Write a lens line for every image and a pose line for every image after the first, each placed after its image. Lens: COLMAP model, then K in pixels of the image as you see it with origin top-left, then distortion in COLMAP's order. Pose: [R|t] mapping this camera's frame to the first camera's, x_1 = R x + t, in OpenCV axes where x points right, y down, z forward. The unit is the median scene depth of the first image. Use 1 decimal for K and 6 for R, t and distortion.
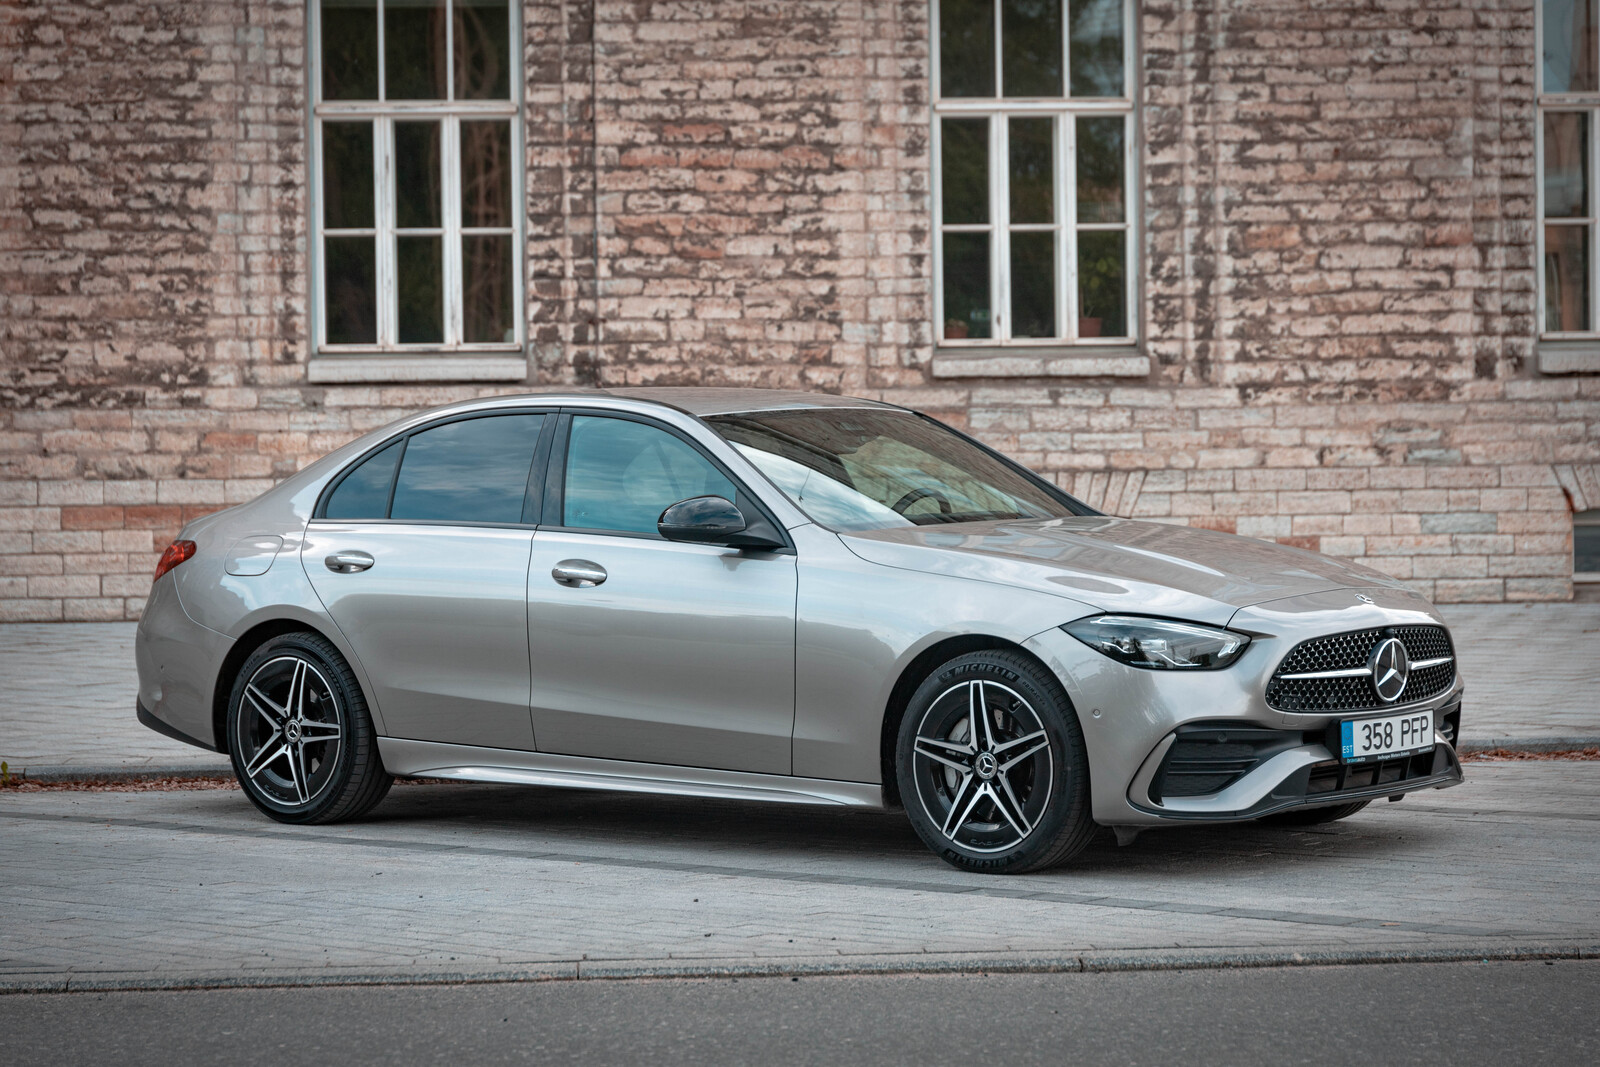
lens RADIAL K [[4176.2, 0, 789.1], [0, 4176.2, 522.6], [0, 0, 1]] dist [0.001226, 0.000000]
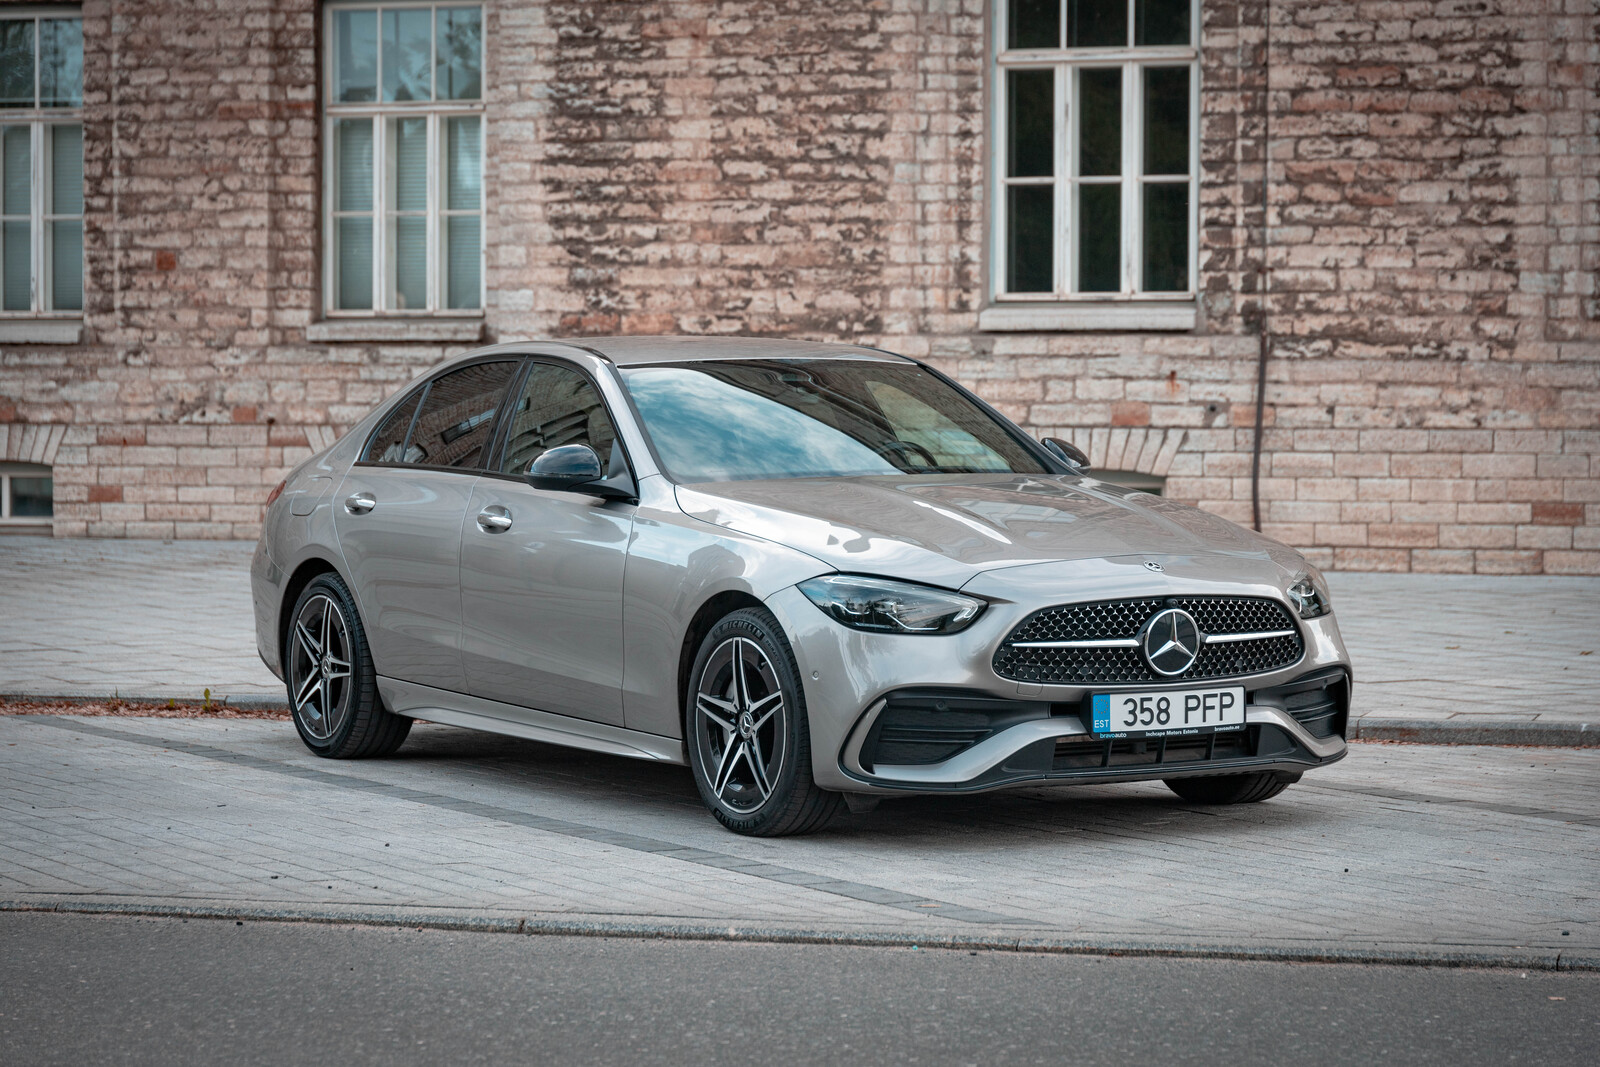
lens RADIAL K [[4176.2, 0, 791.4], [0, 4176.2, 548.0], [0, 0, 1]] dist [0.001226, 0.000000]
pose [[0.929923, 0.025742, -0.366851, 0.213015], [-0.018948, 0.999576, 0.022110, -0.002652], [0.367265, -0.013609, 0.930017, 0.048100]]
